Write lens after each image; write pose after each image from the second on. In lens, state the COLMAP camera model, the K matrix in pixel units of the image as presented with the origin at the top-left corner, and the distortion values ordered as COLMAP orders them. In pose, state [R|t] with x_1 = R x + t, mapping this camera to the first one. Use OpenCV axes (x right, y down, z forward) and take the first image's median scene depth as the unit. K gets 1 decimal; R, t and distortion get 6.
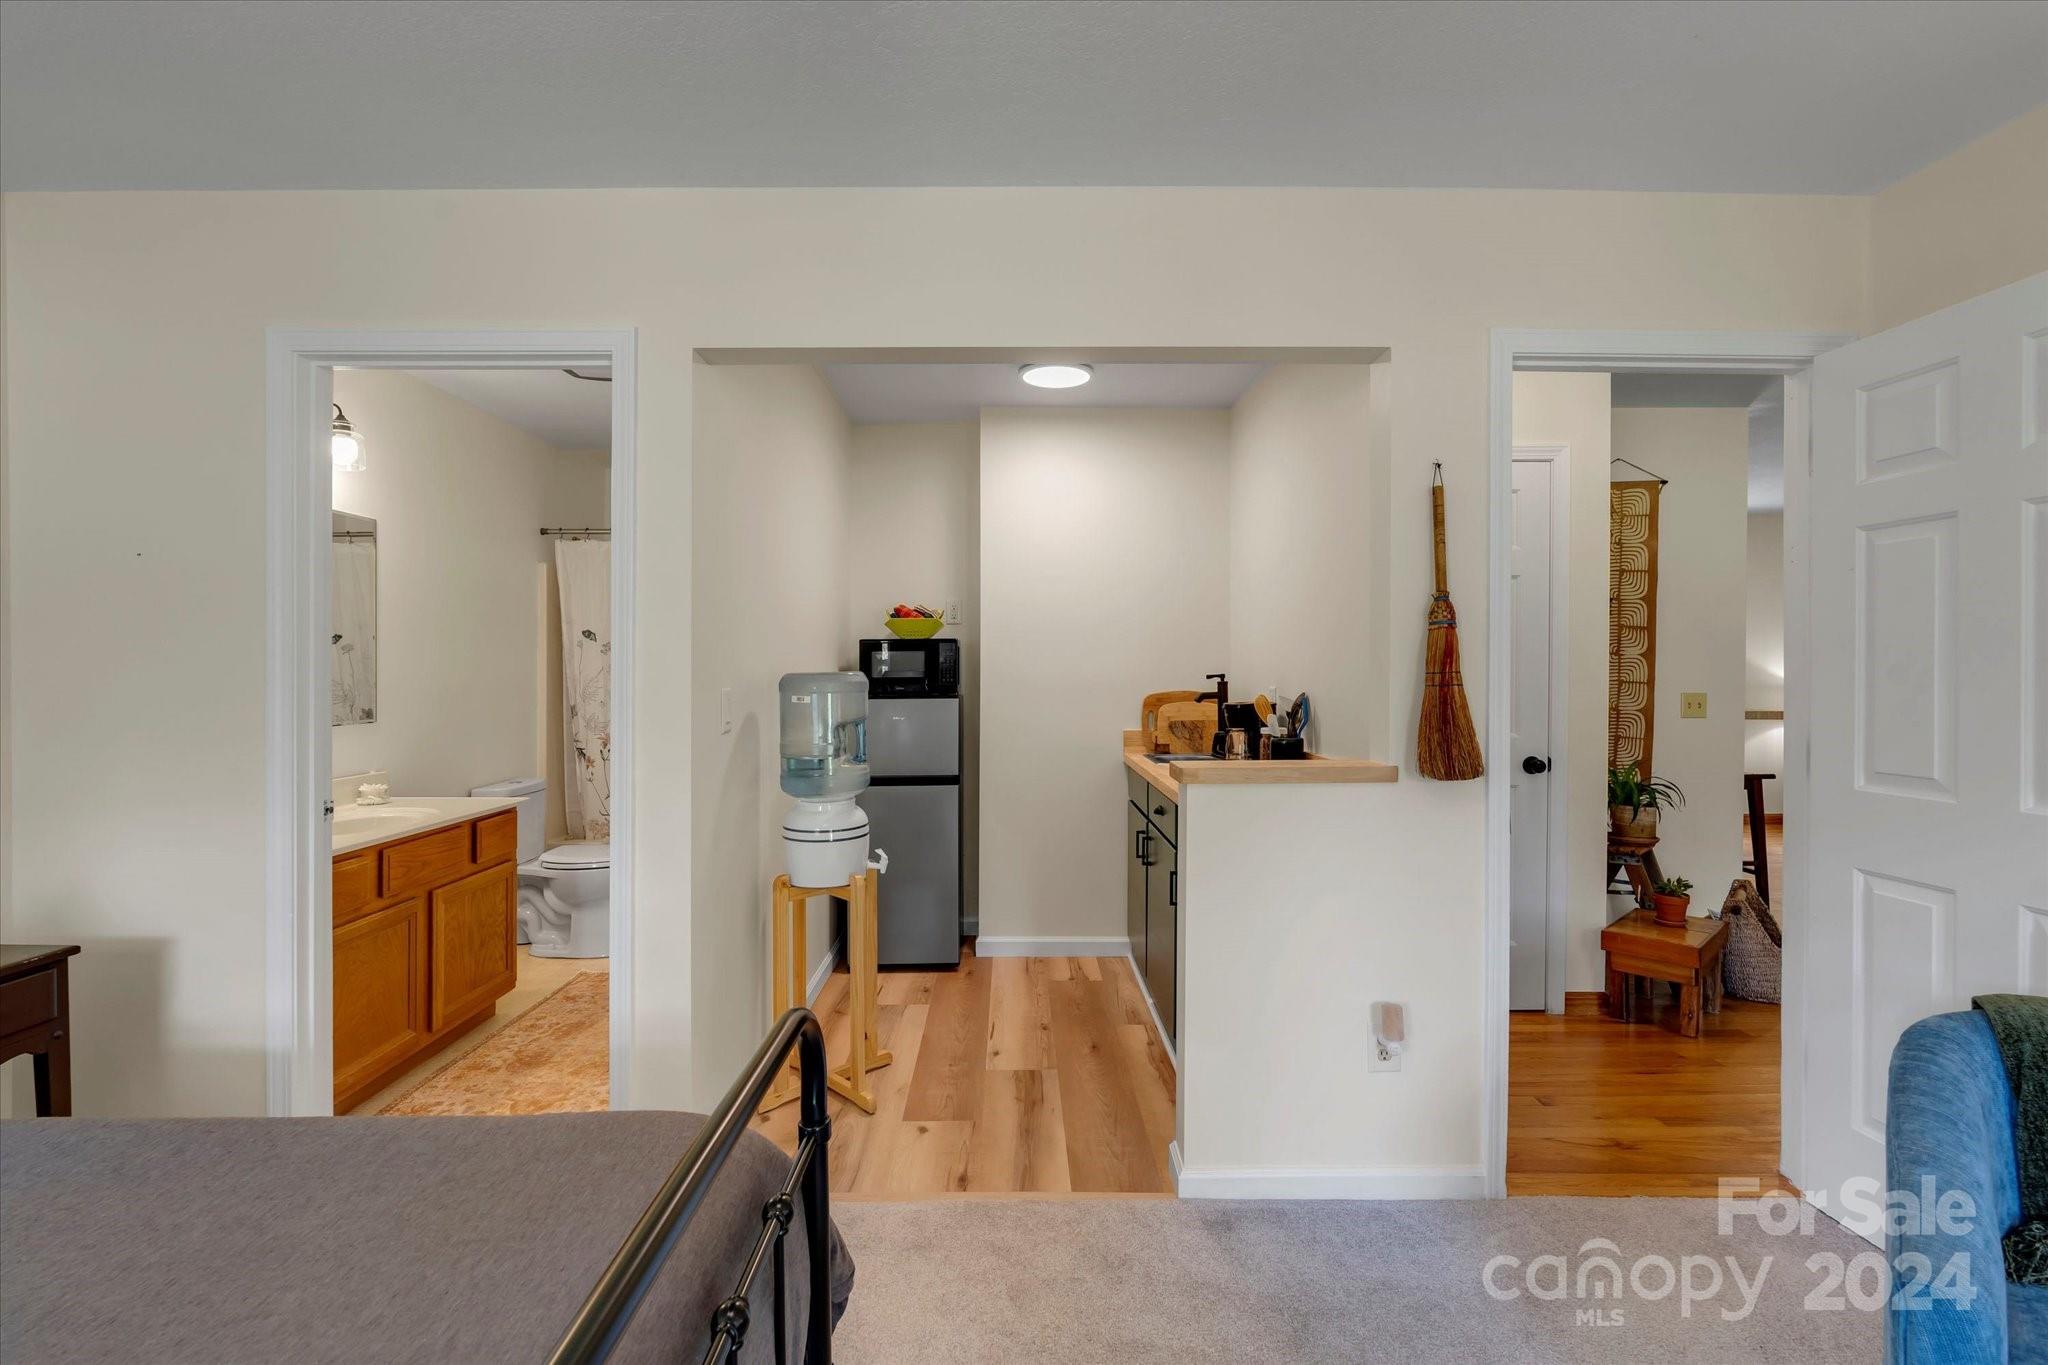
lens RADIAL K [[903.3, 0, 1013.2], [0, 903.3, 673.2], [0, 0, 1]] dist [-0.004622, -0.000251]
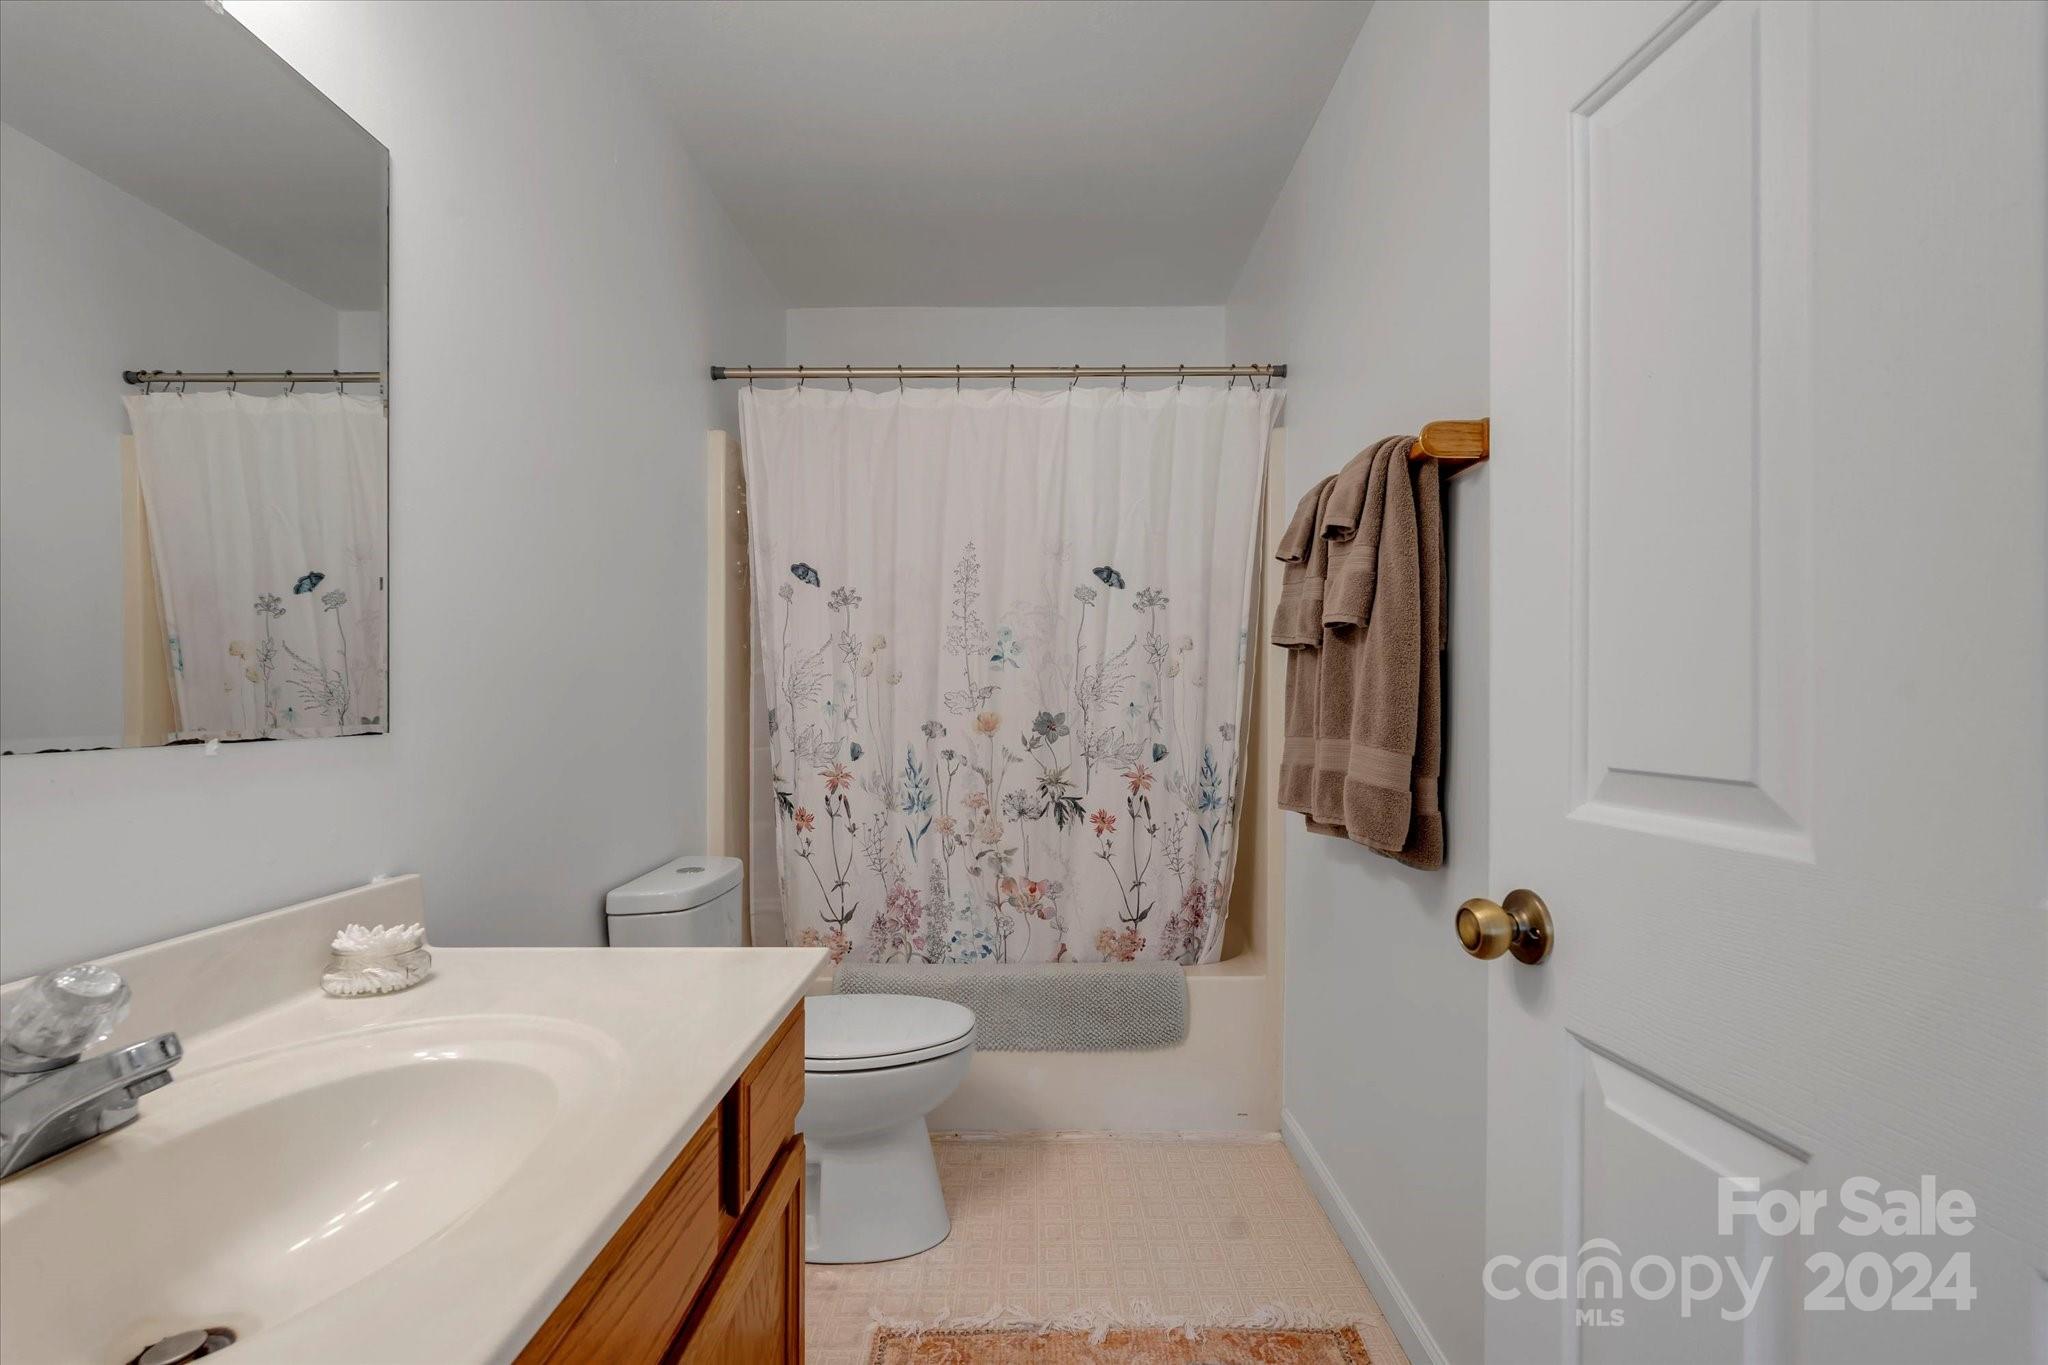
lens RADIAL K [[903.3, 0, 1035.8], [0, 903.3, 701.6], [0, 0, 1]] dist [-0.004622, -0.000251]
pose [[0.999989, -0.000808, 0.004527, -0.340594], [0.000801, 0.999998, 0.001587, 0.030087], [-0.004528, -0.001583, 0.999988, 0.483922]]
